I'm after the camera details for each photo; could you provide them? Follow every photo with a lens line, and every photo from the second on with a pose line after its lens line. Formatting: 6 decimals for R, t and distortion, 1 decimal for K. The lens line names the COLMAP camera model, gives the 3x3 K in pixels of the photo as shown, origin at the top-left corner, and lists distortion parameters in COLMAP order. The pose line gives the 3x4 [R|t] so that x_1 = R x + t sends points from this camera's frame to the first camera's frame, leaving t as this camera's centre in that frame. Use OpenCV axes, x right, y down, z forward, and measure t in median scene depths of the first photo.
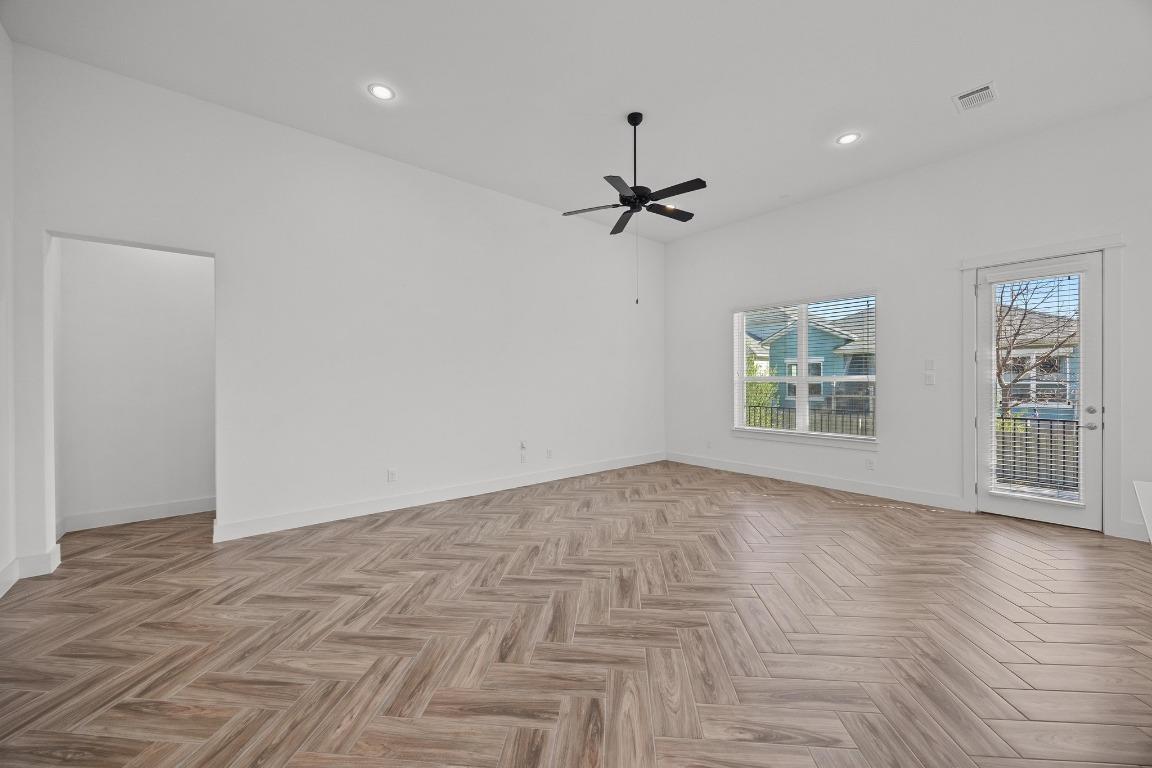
lens RADIAL K [[435.0, 0, 578.0], [0, 435.0, 381.6], [0, 0, 1]] dist [0.000138, 0.000134]
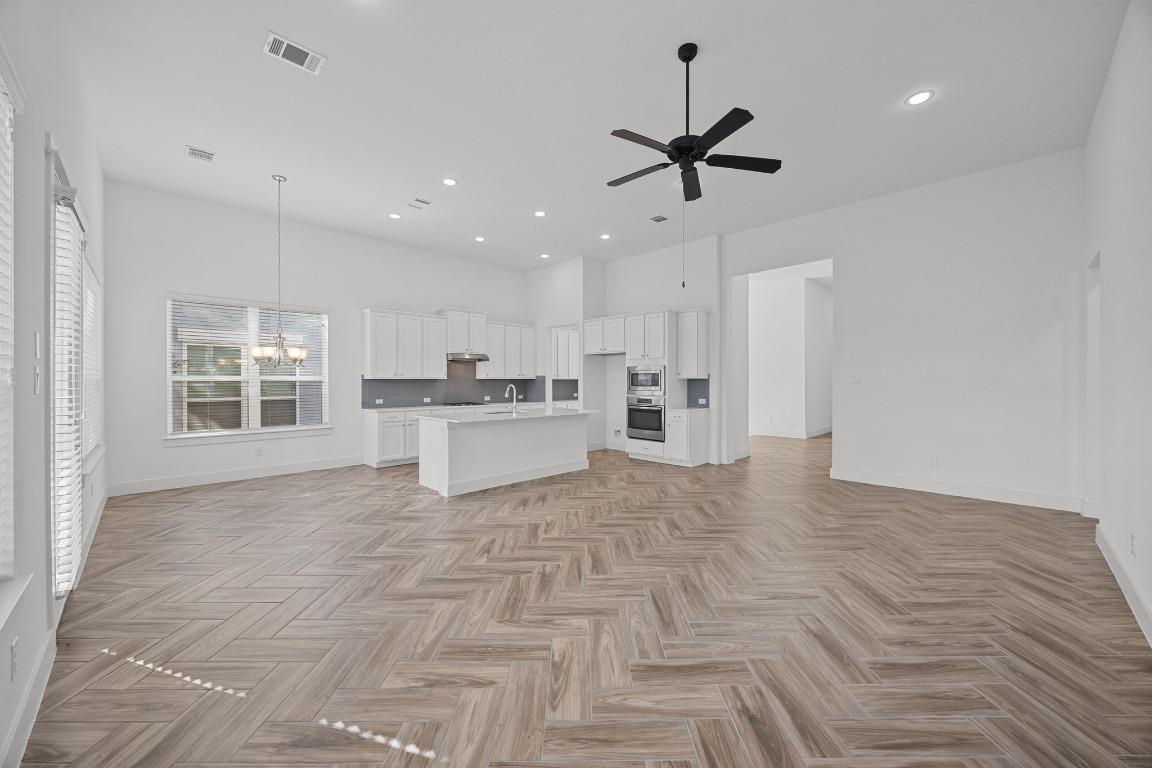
lens RADIAL K [[435.0, 0, 576.1], [0, 435.0, 382.5], [0, 0, 1]] dist [0.000138, 0.000134]
pose [[-0.996447, 0.006812, -0.083942, 0.434641], [0.005887, 0.999919, 0.011258, -0.007915], [0.084012, 0.010724, -0.996407, 1.916896]]
